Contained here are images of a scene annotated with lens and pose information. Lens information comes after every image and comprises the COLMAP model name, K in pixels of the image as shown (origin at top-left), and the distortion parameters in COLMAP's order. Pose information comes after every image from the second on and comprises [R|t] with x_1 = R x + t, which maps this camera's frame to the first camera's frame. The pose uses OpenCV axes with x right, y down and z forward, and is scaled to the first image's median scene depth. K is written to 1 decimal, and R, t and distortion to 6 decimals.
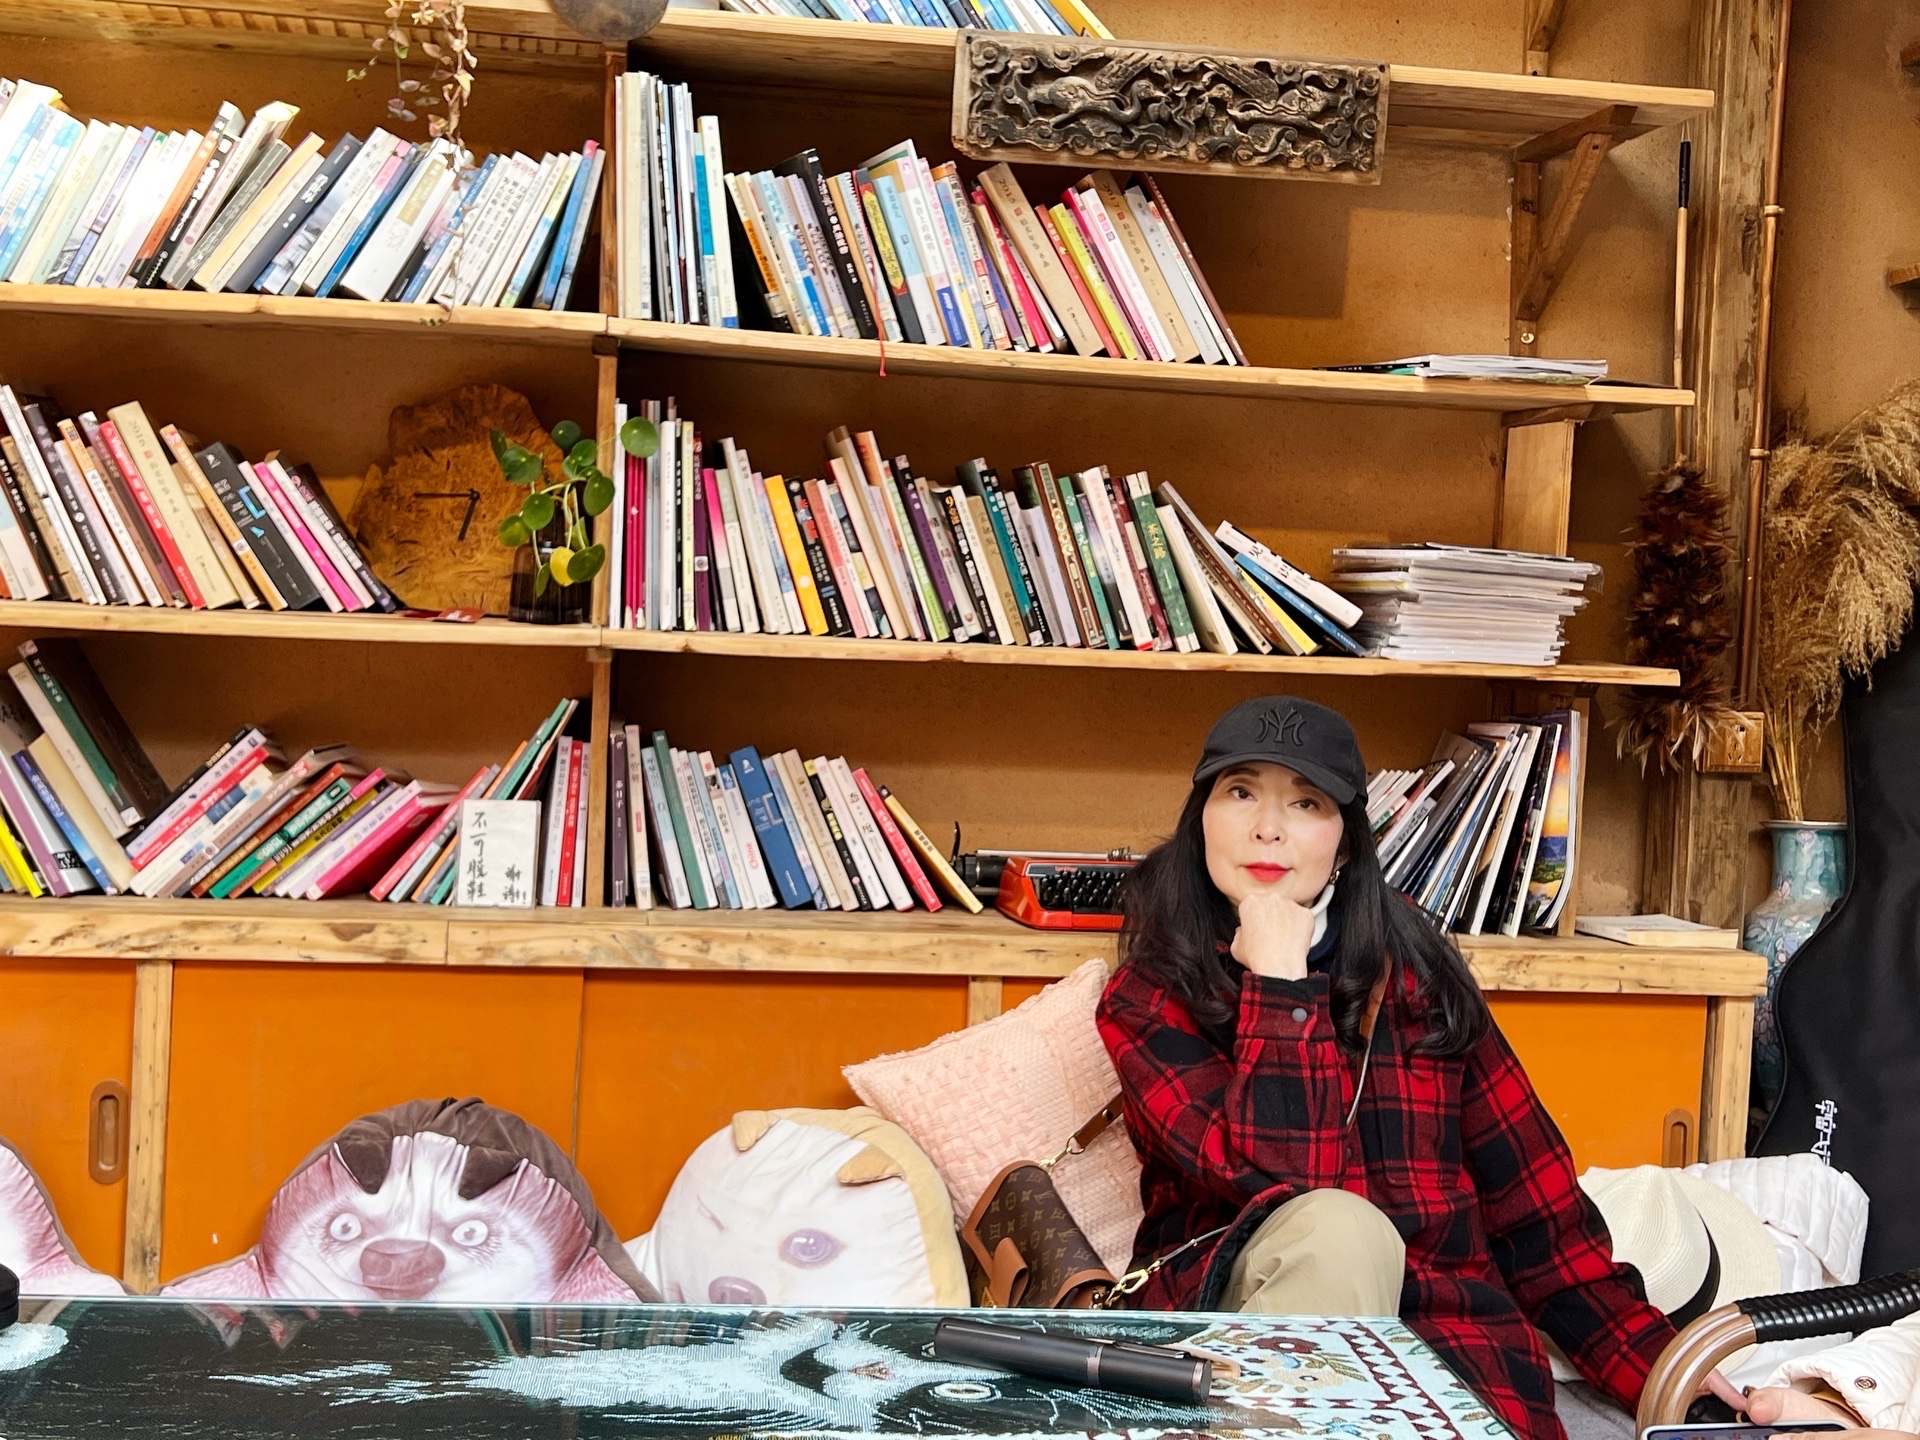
lens RADIAL K [[2241.8, 0, 960.0], [0, 2241.8, 720.0], [0, 0, 1]] dist [0.087901, -1.203235]
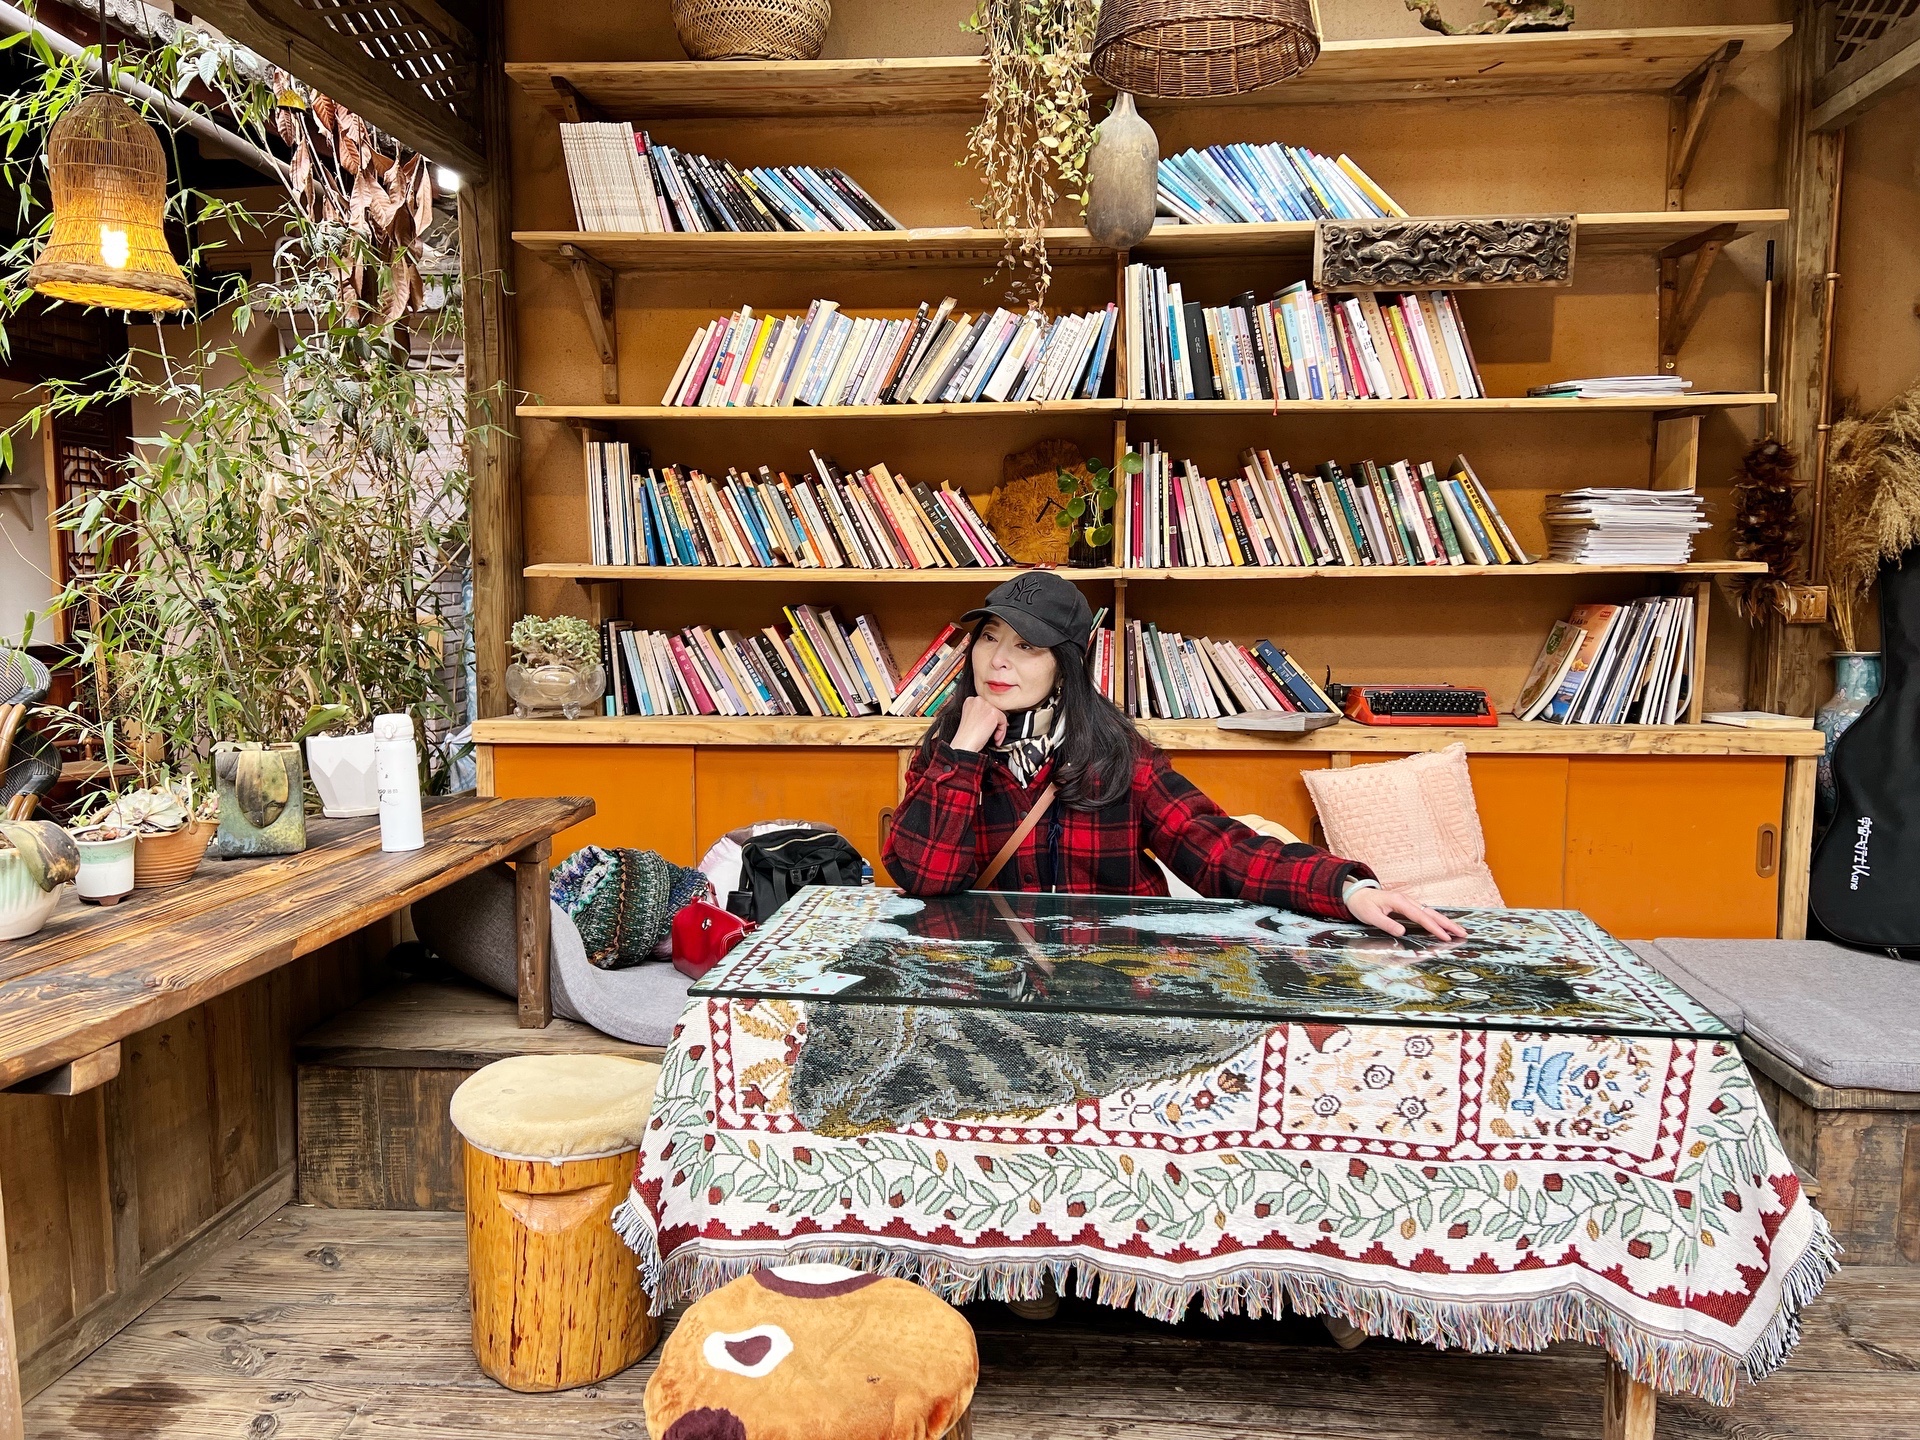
lens RADIAL K [[1556.5, 0, 858.8], [0, 1556.5, 749.7], [0, 0, 1]] dist [-0.001493, -0.077478]
pose [[0.964149, -0.019103, -0.264674, -0.031482], [0.040565, 0.996293, 0.075860, 0.002136], [0.262244, -0.083877, 0.961350, -0.303946]]
